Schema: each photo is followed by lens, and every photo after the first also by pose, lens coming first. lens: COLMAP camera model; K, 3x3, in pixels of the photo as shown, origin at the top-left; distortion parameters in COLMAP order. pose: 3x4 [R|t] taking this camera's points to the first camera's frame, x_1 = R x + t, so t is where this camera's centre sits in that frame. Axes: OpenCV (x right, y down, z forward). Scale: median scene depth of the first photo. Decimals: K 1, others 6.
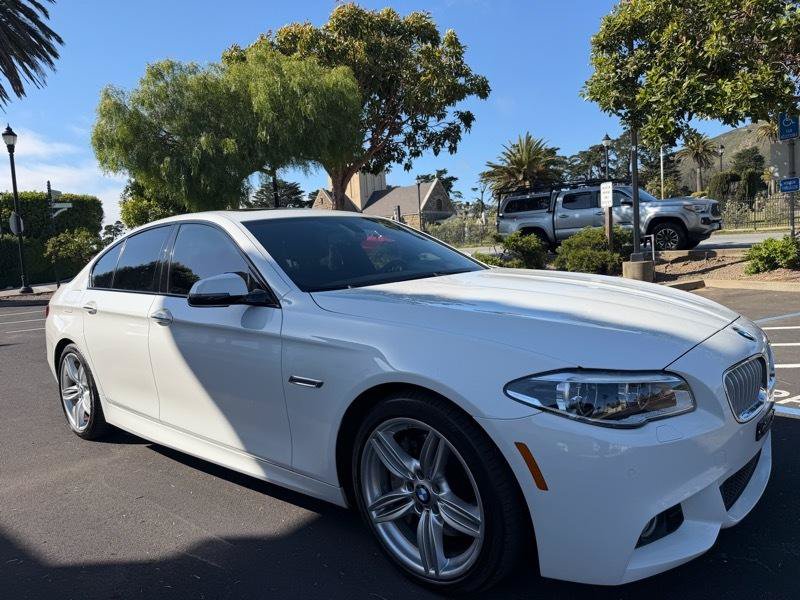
lens RADIAL K [[560.6, 0, 392.7], [0, 560.6, 299.3], [0, 0, 1]] dist [0.052363, -0.099008]
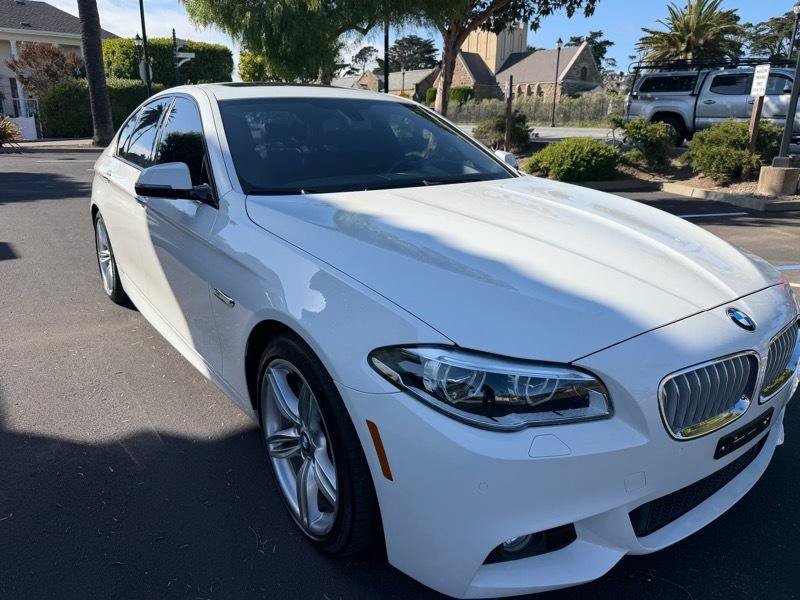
lens RADIAL K [[569.7, 0, 393.6], [0, 569.7, 295.8], [0, 0, 1]] dist [-0.001752, -0.021164]
pose [[0.972490, 0.134184, -0.190416, 0.065311], [-0.089907, 0.970297, 0.224588, -0.019666], [0.214896, -0.201289, 0.955668, 0.039883]]
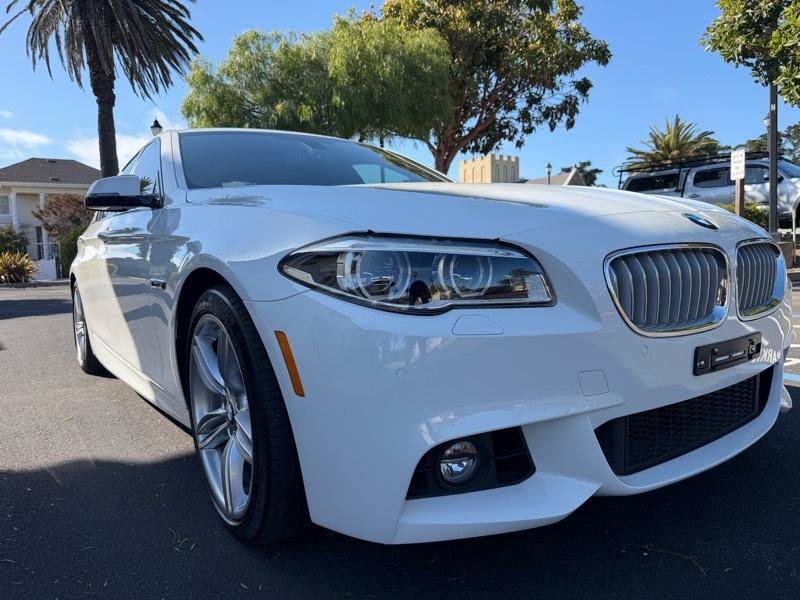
lens RADIAL K [[569.7, 0, 393.6], [0, 569.7, 295.8], [0, 0, 1]] dist [-0.001752, -0.021164]
pose [[0.972222, 0.039922, -0.230630, 0.088621], [-0.039917, 0.999192, 0.004689, 0.033092], [0.230631, 0.004647, 0.973030, 0.053863]]
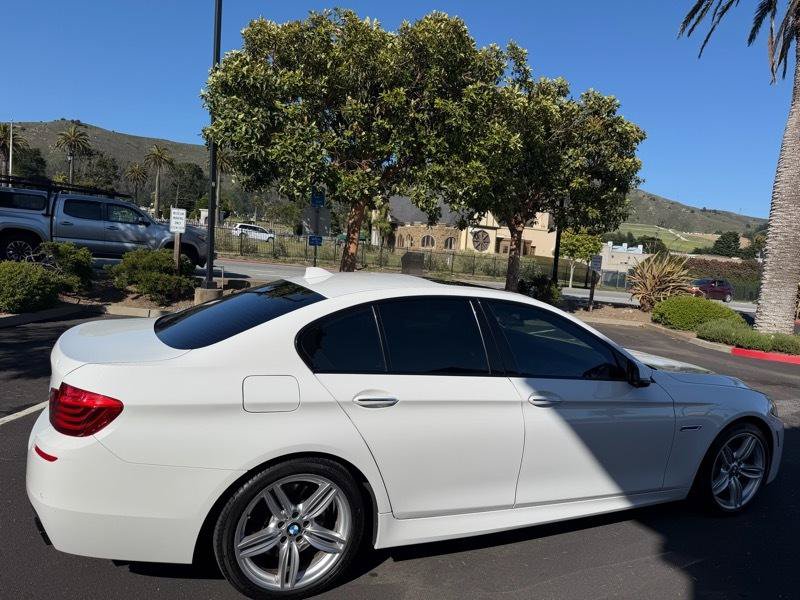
lens RADIAL K [[545.2, 0, 403.3], [0, 545.2, 305.4], [0, 0, 1]] dist [0.092053, -0.139125]
pose [[0.378714, 0.023267, 0.925221, -0.440509], [-0.031438, 0.999430, -0.012265, -0.036340], [-0.924980, -0.024442, 0.379229, 0.266061]]
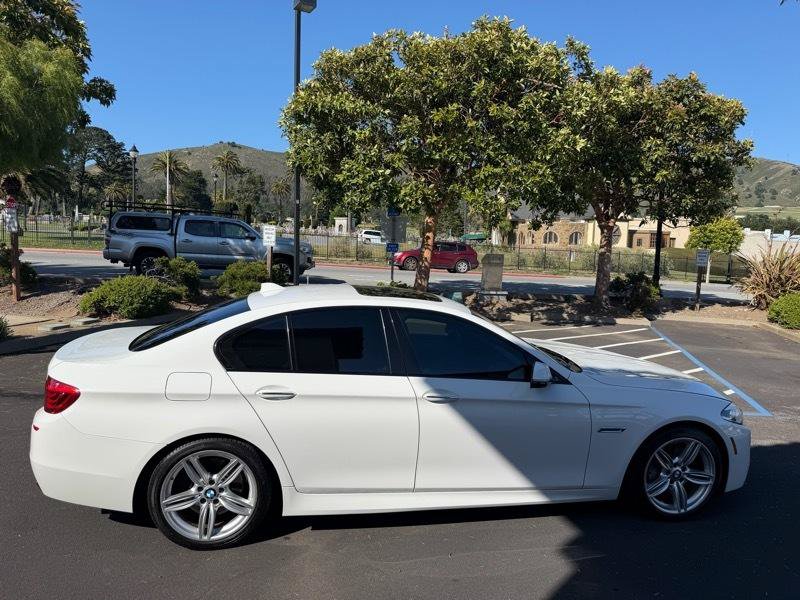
lens RADIAL K [[545.2, 0, 403.3], [0, 545.2, 305.4], [0, 0, 1]] dist [0.092053, -0.139125]
pose [[0.586999, 0.015681, 0.809436, -0.418285], [-0.019247, 0.999800, -0.005411, -0.045404], [-0.809359, -0.012404, 0.587184, 0.123834]]
